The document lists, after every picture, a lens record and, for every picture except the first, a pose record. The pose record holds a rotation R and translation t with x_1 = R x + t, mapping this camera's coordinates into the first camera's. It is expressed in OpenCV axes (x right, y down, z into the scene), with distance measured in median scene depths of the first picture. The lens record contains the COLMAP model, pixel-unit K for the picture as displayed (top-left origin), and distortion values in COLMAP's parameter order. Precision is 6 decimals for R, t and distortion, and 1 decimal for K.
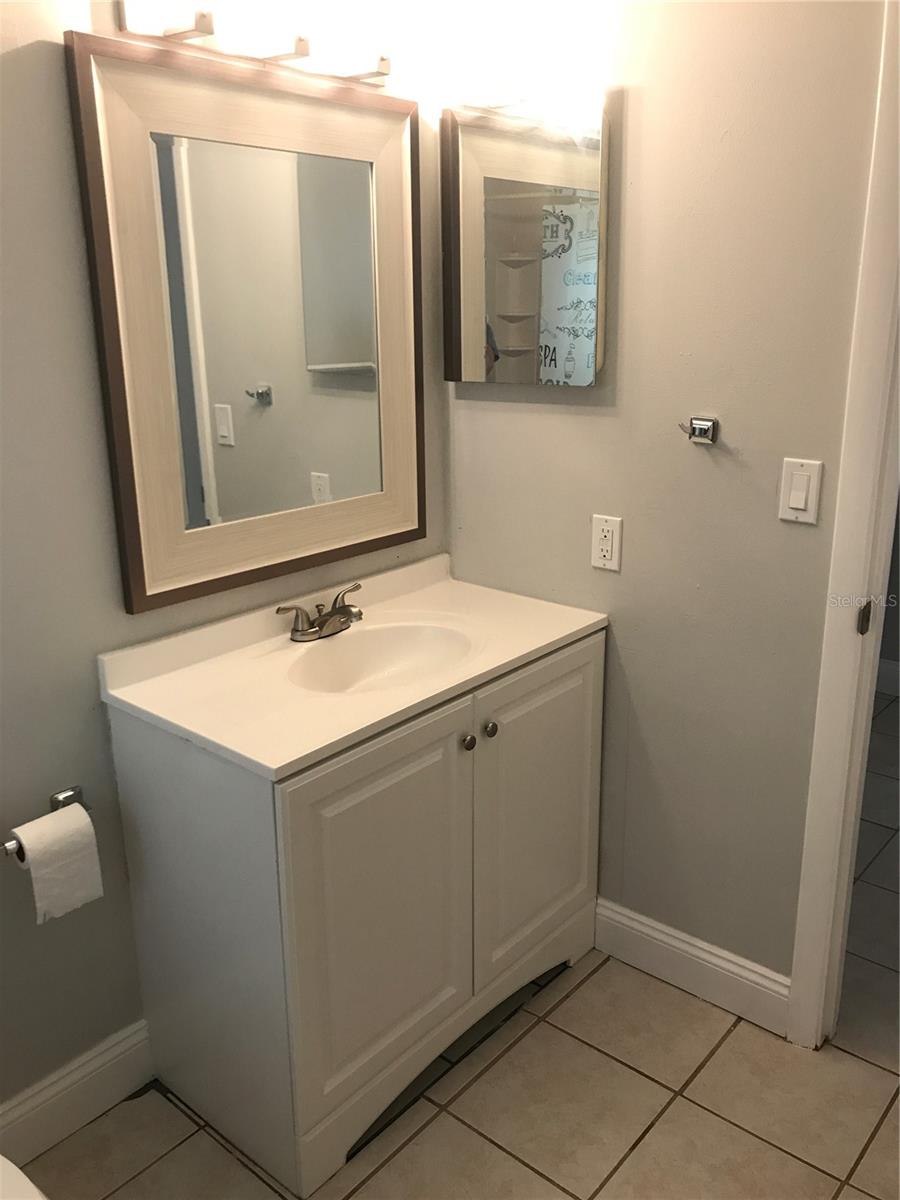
lens RADIAL K [[989.2, 0, 453.7], [0, 989.2, 599.6], [0, 0, 1]] dist [0.061172, -0.098177]
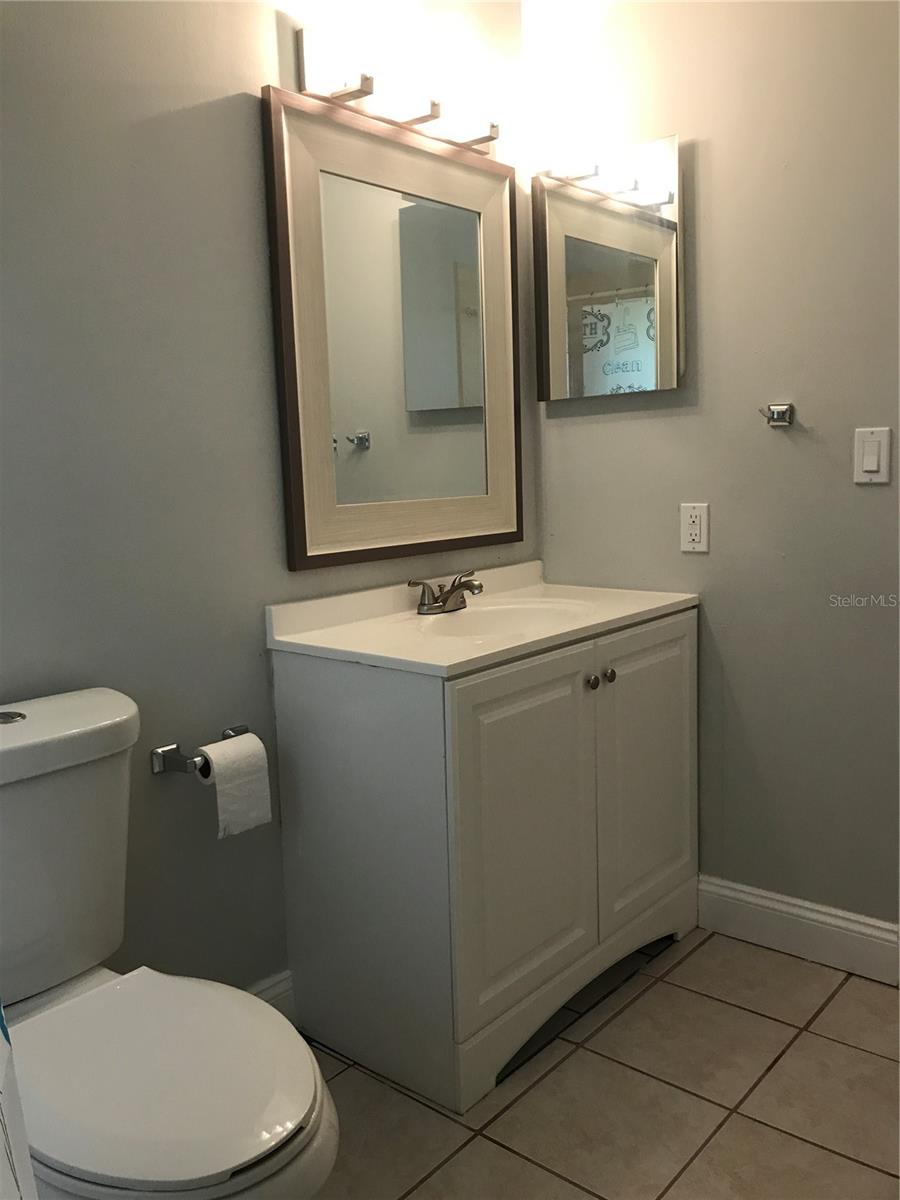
lens RADIAL K [[987.0, 0, 446.8], [0, 987.0, 596.3], [0, 0, 1]] dist [0.003020, -0.001674]
pose [[0.999572, -0.027167, -0.010894, -0.119347], [0.025099, 0.987039, -0.158505, 0.196537], [0.015059, 0.158164, 0.987298, -0.091473]]
